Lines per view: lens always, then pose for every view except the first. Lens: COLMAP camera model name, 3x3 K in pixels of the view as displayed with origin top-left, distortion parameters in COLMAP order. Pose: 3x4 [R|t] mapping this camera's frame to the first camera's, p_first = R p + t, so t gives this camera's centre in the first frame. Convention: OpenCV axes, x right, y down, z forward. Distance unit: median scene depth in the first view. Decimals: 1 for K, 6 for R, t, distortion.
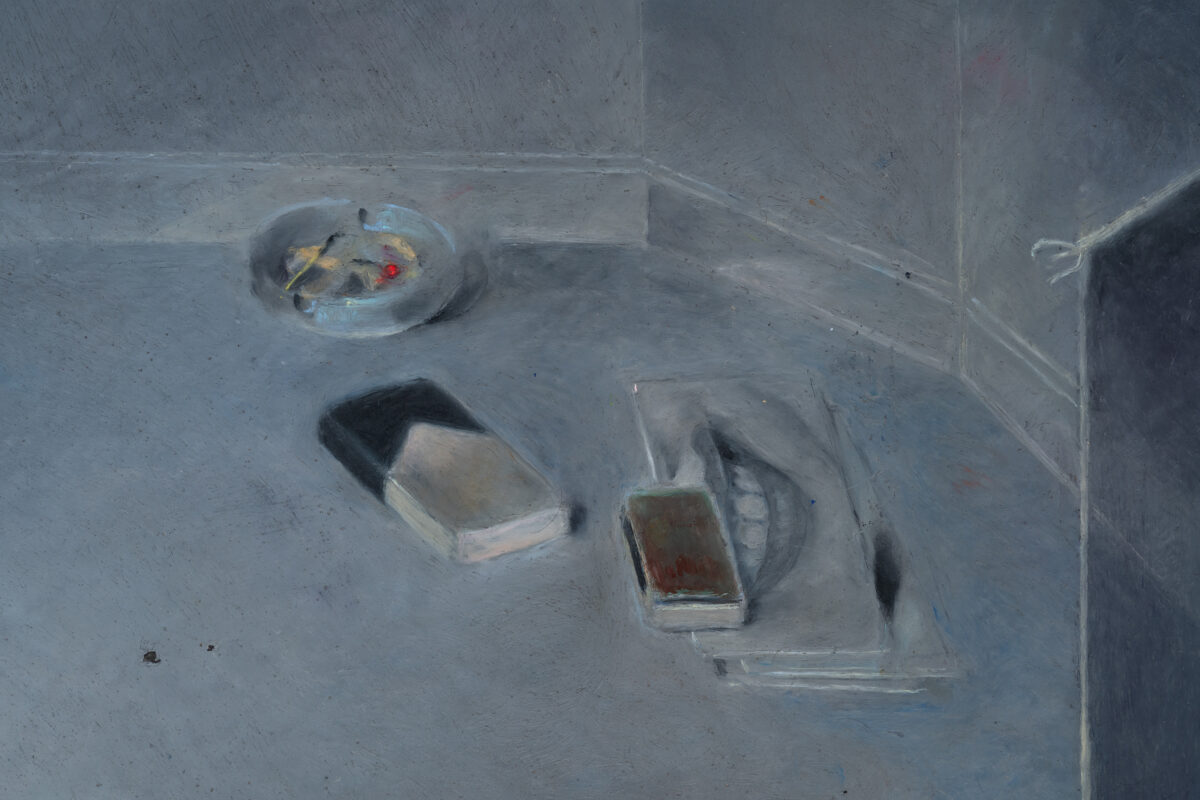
lens RADIAL K [[3069.6, 0, 601.8], [0, 3069.6, 402.5], [0, 0, 1]] dist [0.147707, 0.000000]
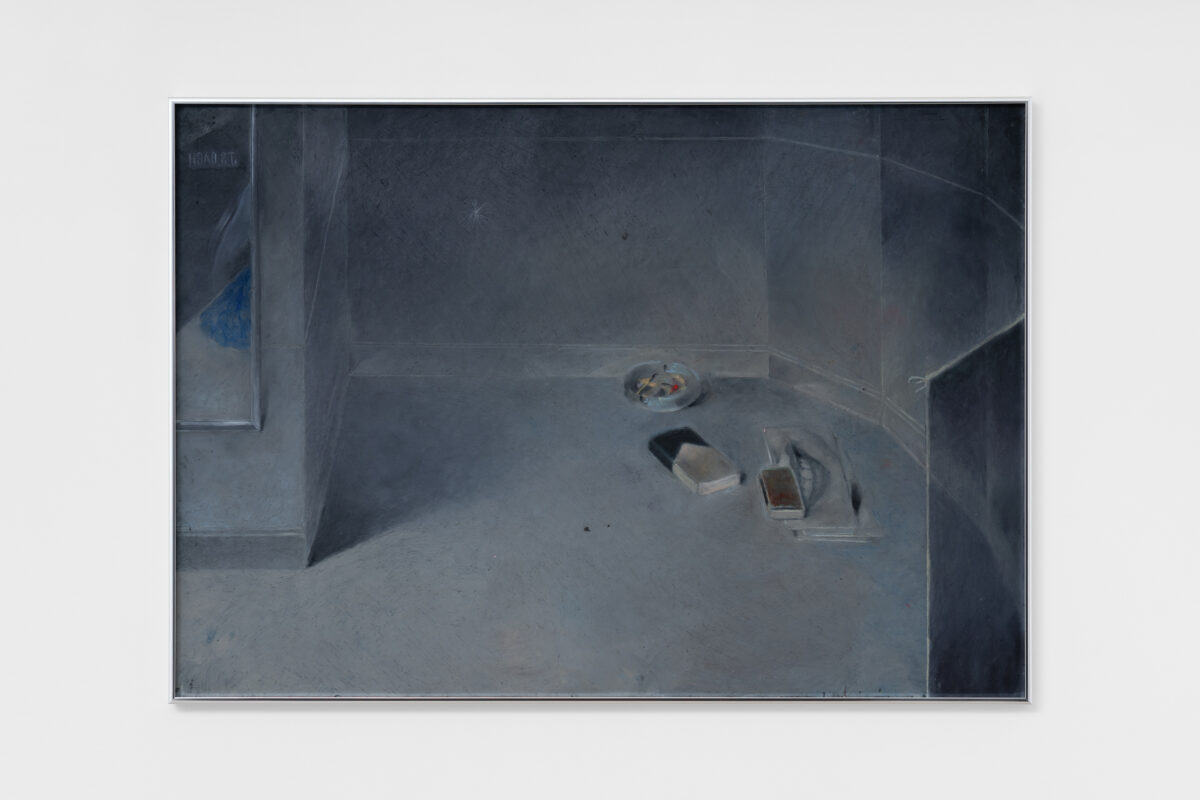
lens RADIAL K [[3049.7, 0, 598.6], [0, 3049.7, 401.6], [0, 0, 1]] dist [0.200889, 0.000000]
pose [[0.994930, 0.002200, -0.100545, 0.137165], [-0.006903, 0.998897, -0.046453, 0.096869], [0.100331, 0.046912, 0.993848, -1.712764]]
